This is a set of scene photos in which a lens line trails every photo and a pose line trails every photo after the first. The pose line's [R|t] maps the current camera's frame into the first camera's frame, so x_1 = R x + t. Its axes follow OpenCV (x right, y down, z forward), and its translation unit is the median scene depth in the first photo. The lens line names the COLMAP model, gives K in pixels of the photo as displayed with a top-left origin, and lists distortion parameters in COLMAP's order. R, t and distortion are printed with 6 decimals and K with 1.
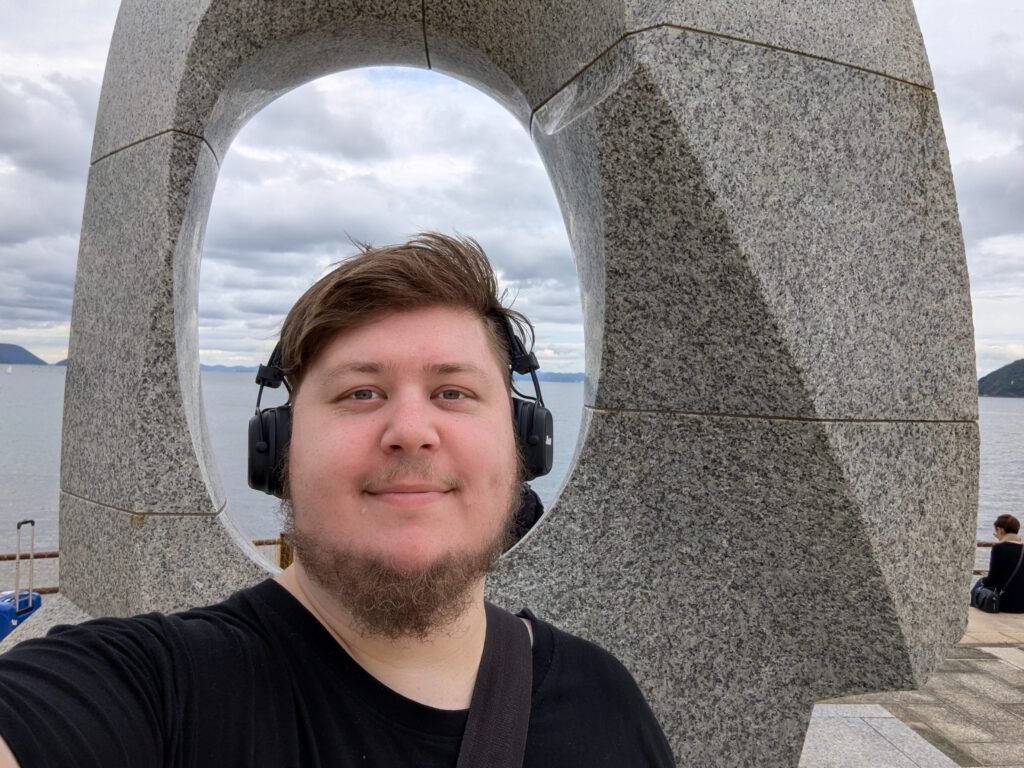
lens RADIAL K [[893.0, 0, 508.6], [0, 893.0, 381.7], [0, 0, 1]] dist [-0.020724, -0.020532]
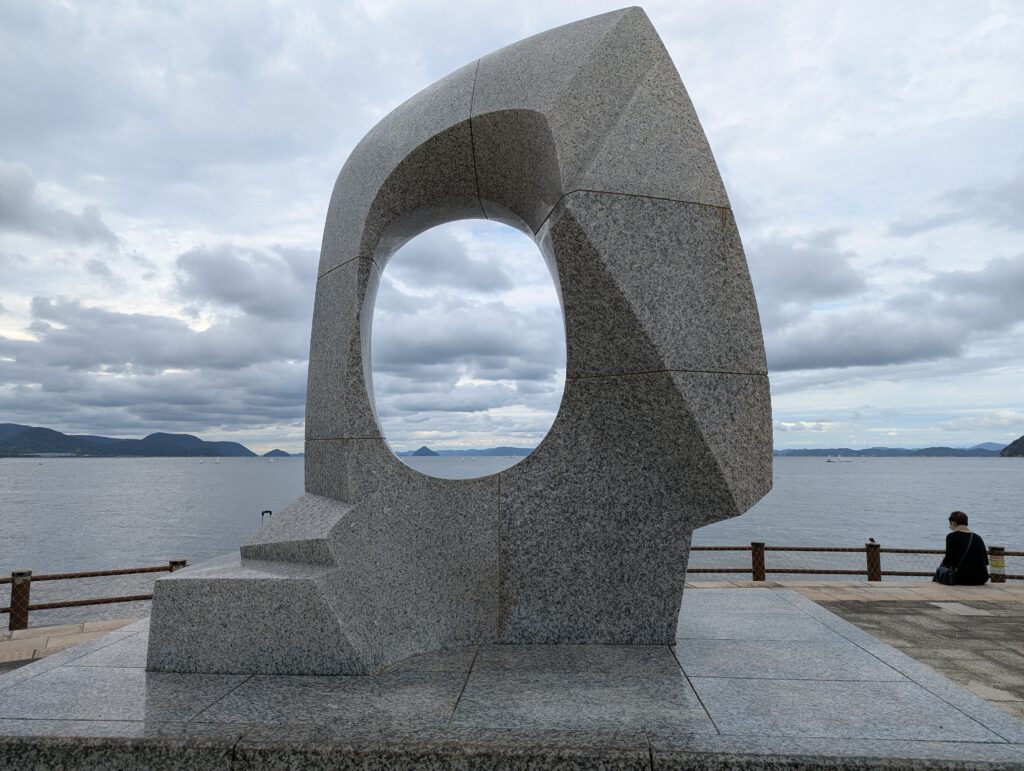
lens RADIAL K [[722.8, 0, 512.5], [0, 722.8, 390.3], [0, 0, 1]] dist [-0.083595, -0.008565]
pose [[0.989628, -0.047977, -0.135408, 0.196933], [0.033995, 0.994023, -0.103746, 0.221684], [0.139576, 0.098067, 0.985343, -0.596334]]
